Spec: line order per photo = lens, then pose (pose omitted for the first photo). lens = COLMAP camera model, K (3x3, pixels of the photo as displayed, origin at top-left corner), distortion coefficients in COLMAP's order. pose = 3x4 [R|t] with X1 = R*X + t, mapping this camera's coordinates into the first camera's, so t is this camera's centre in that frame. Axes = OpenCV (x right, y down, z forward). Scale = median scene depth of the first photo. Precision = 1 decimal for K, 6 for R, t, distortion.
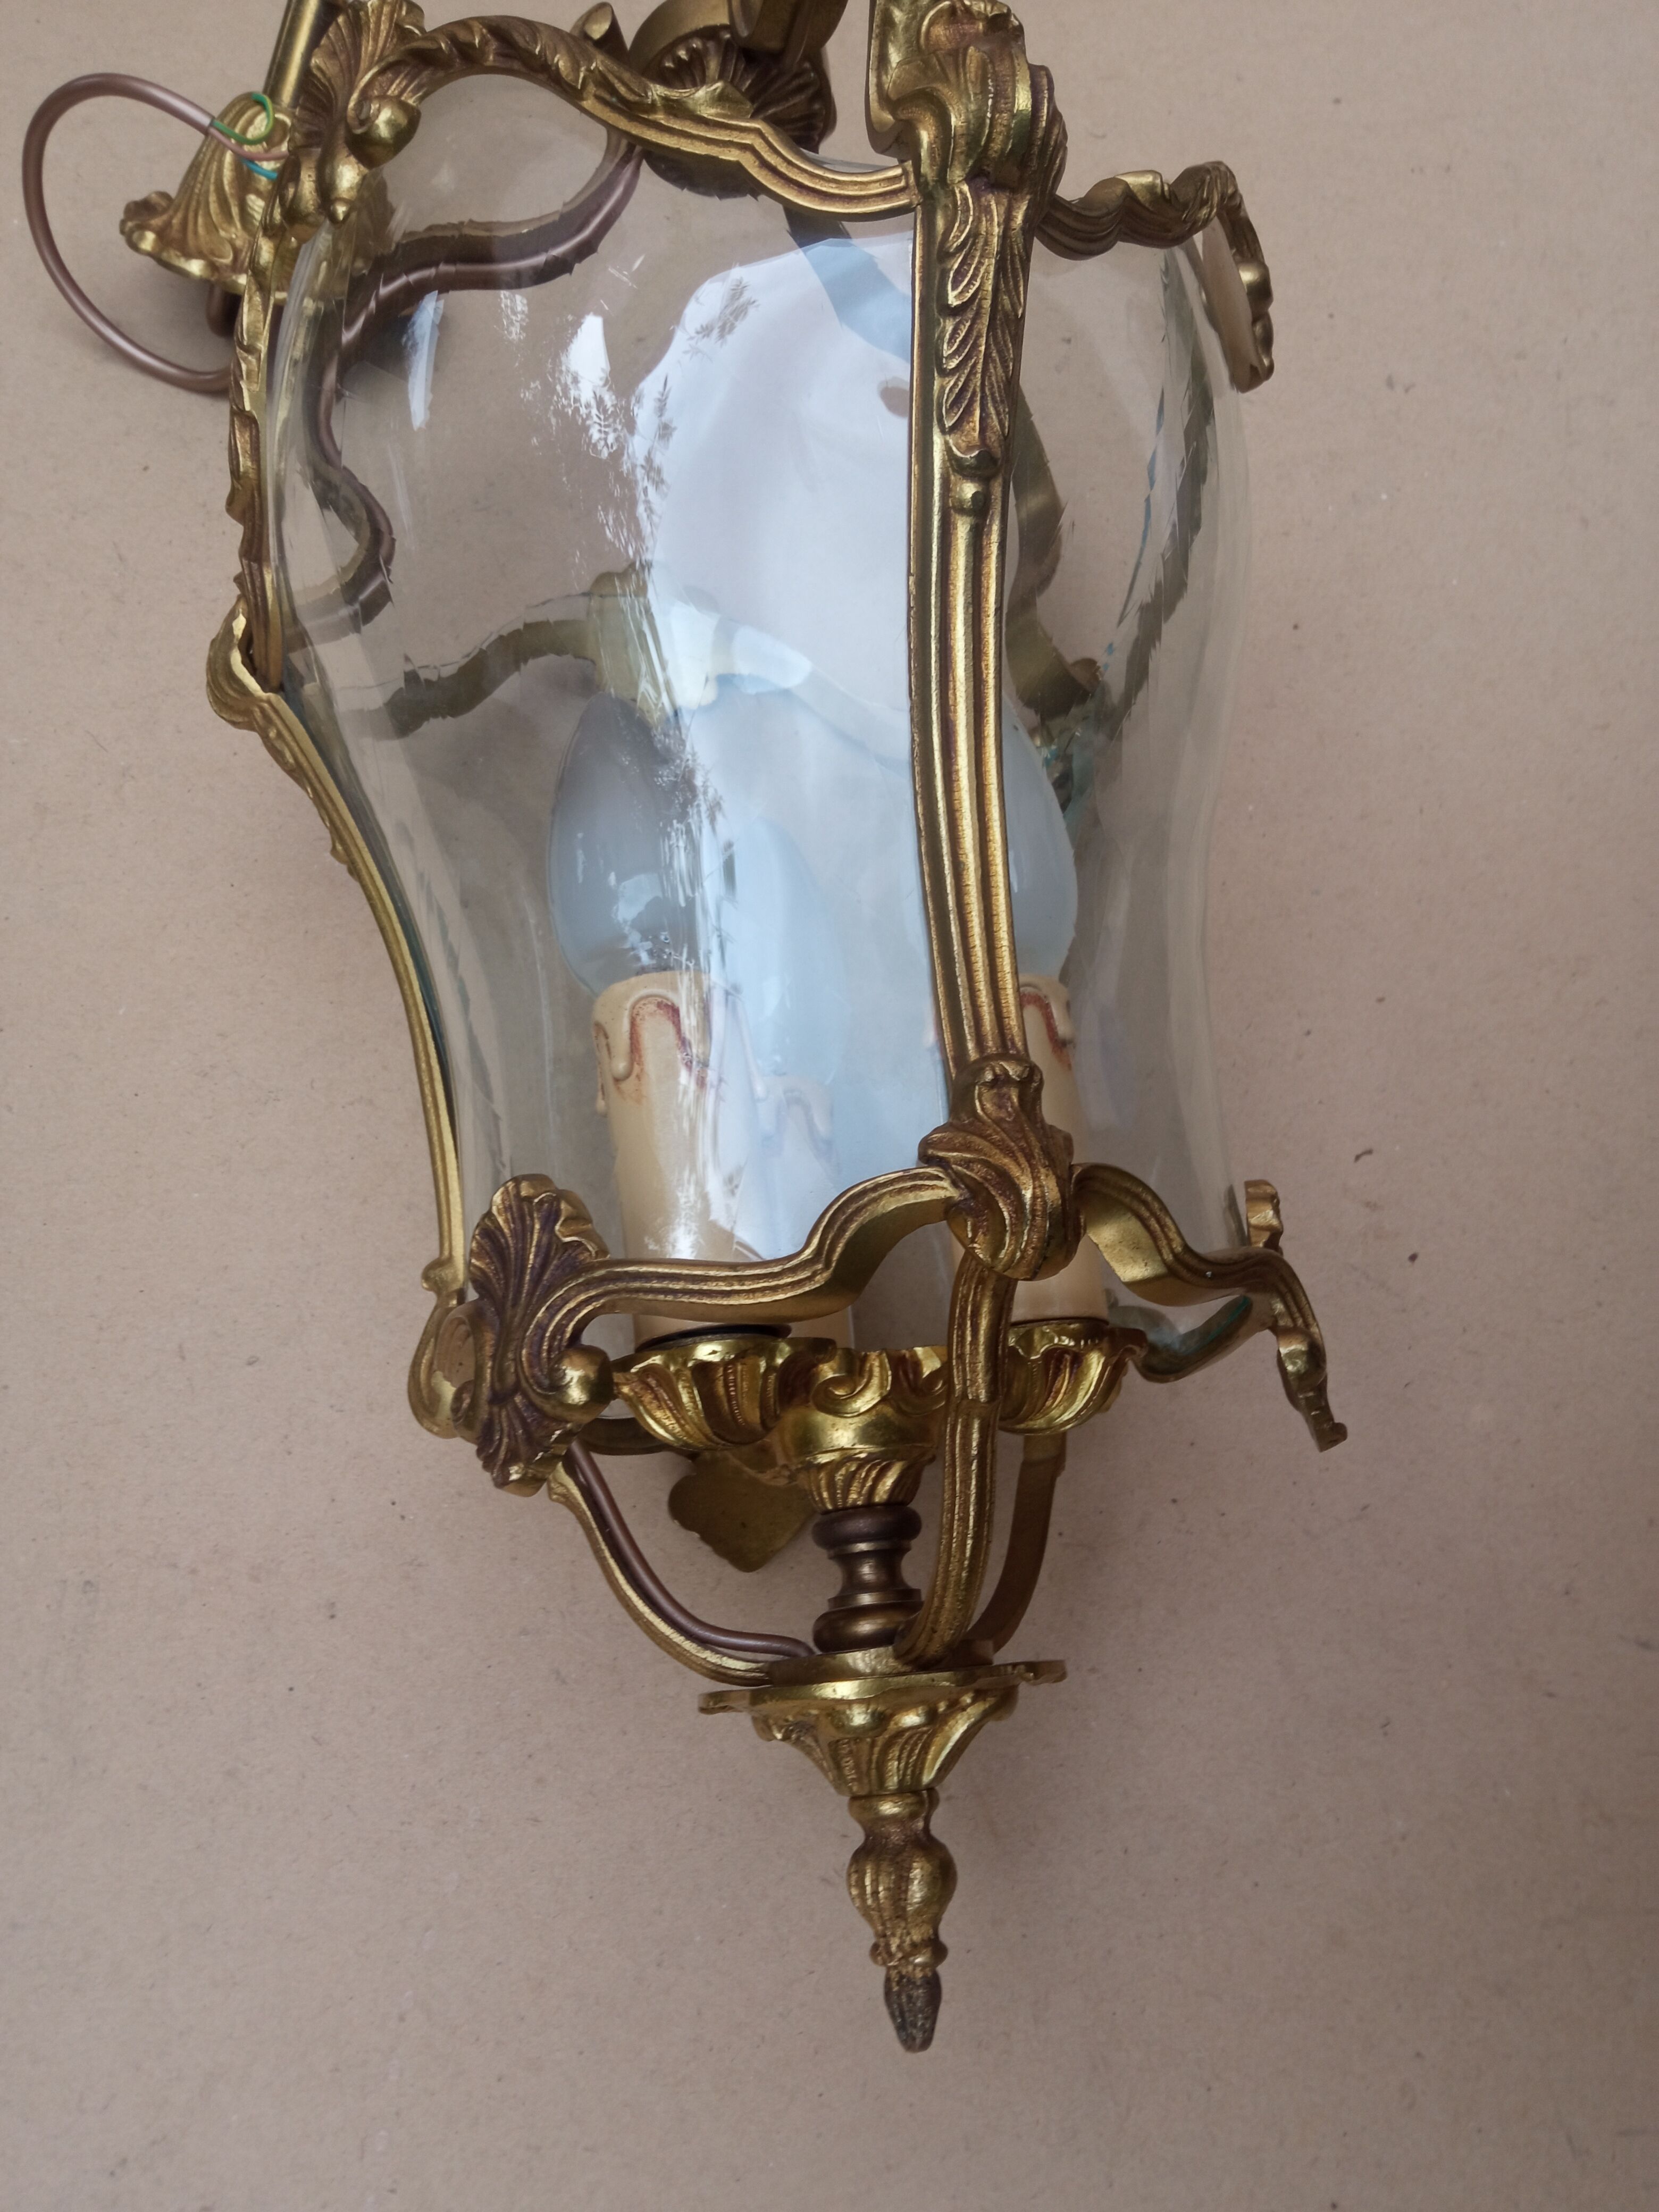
lens RADIAL K [[1858.6, 0, 895.0], [0, 1858.6, 1036.0], [0, 0, 1]] dist [0.093256, -0.183174]
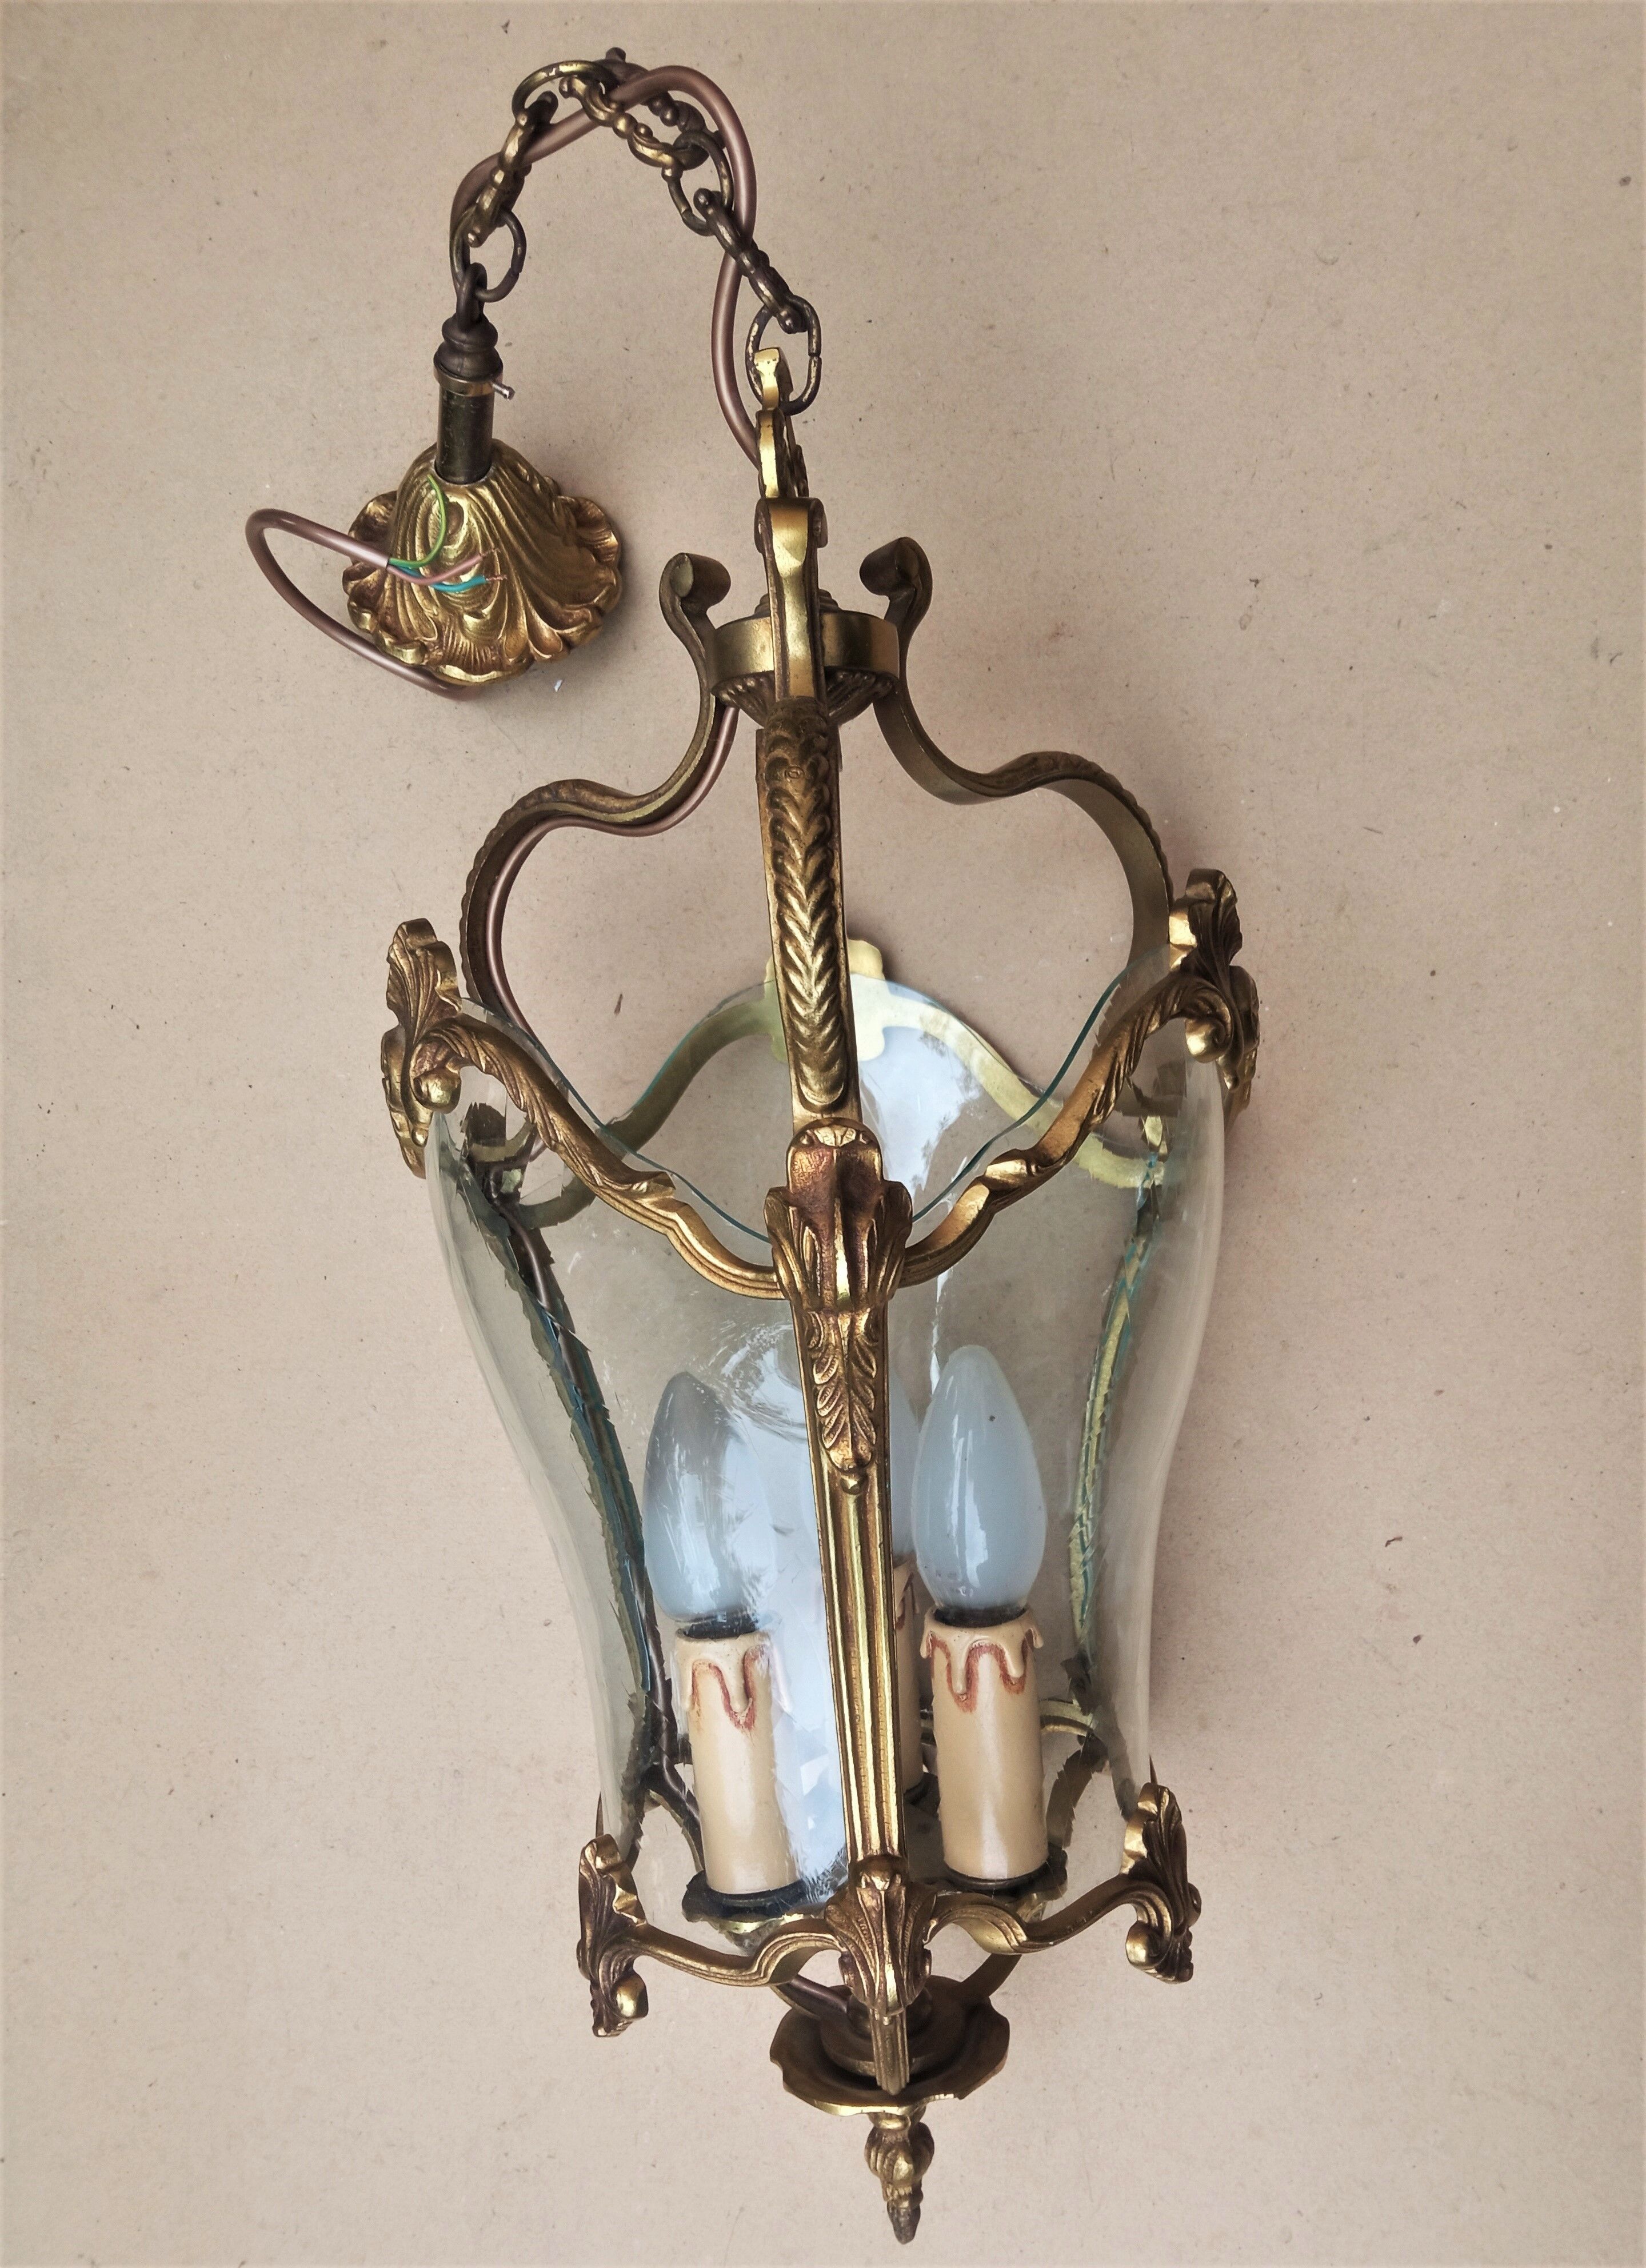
lens RADIAL K [[1986.4, 0, 931.2], [0, 1986.4, 1189.3], [0, 0, 1]] dist [0.101381, -0.205938]
pose [[0.959433, 0.069475, -0.273244, 0.308121], [0.058260, 0.899391, 0.433245, -0.718376], [0.275853, -0.431588, 0.858858, -0.071601]]
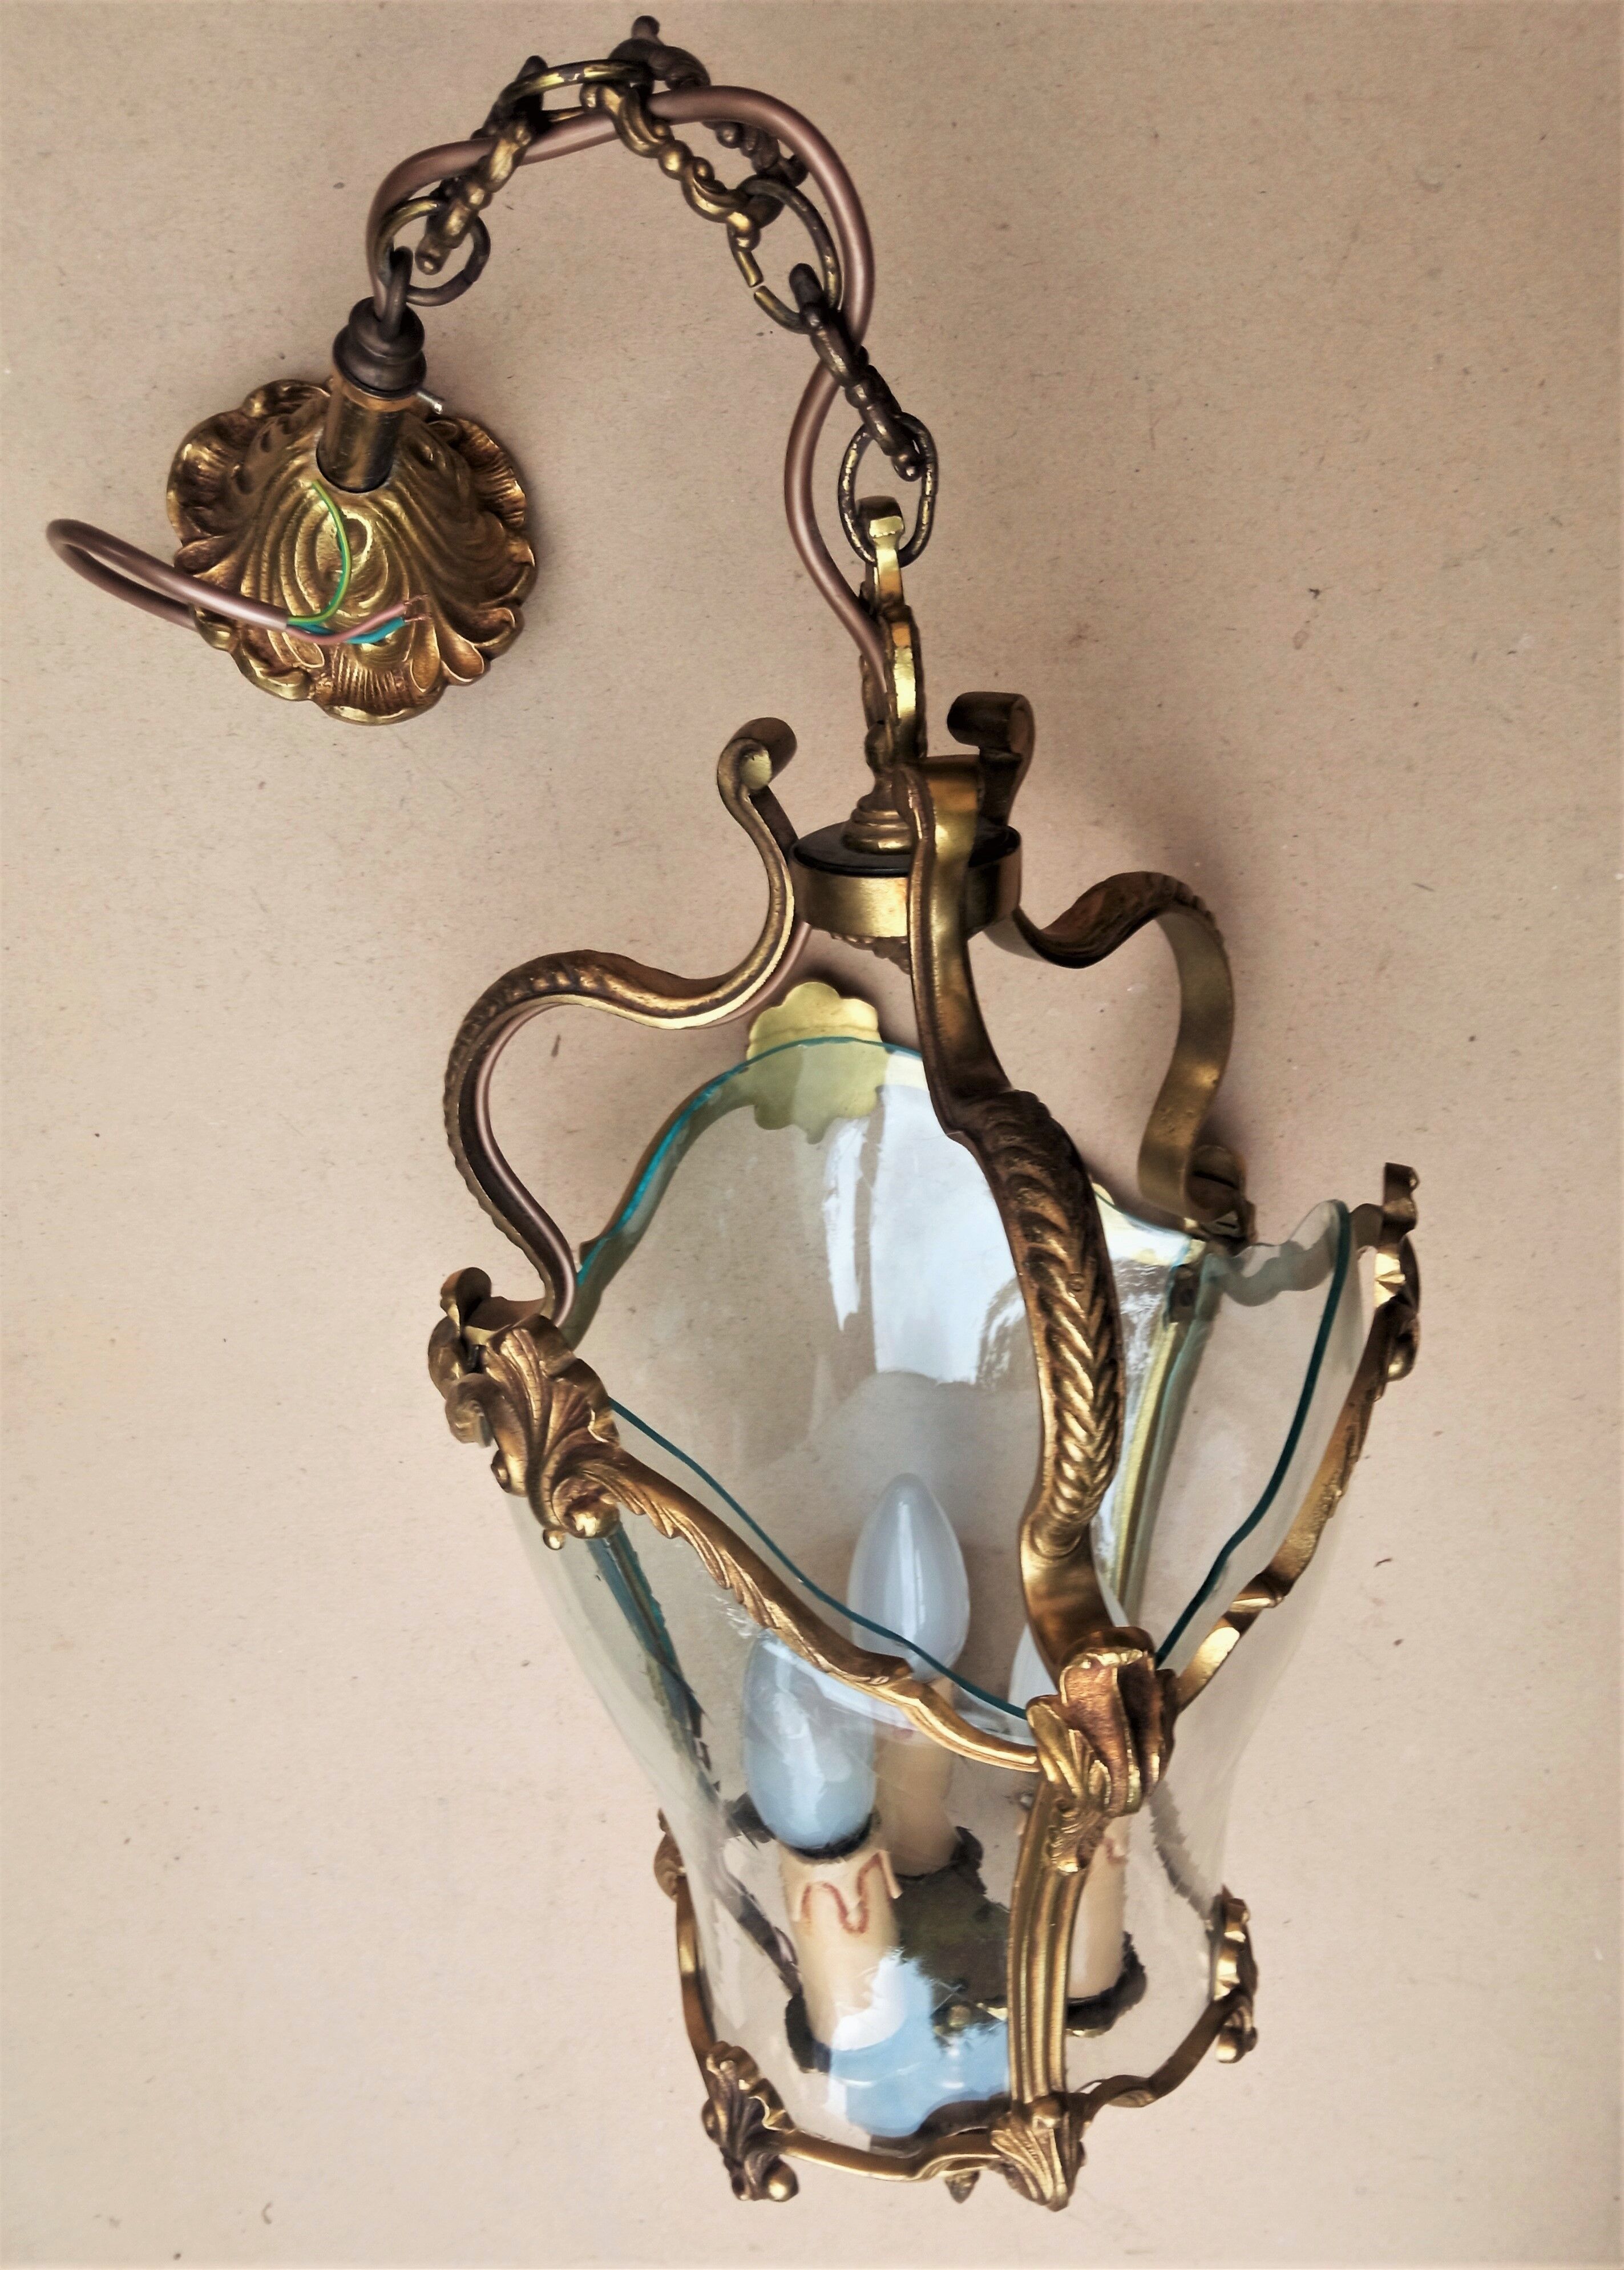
lens RADIAL K [[1962.1, 0, 891.2], [0, 1962.1, 1174.8], [0, 0, 1]] dist [0.080290, -0.159910]
pose [[0.996662, 0.079681, -0.017765, -0.074145], [-0.041375, 0.680610, 0.731477, -1.084182], [0.070376, -0.728301, 0.681635, 0.277300]]
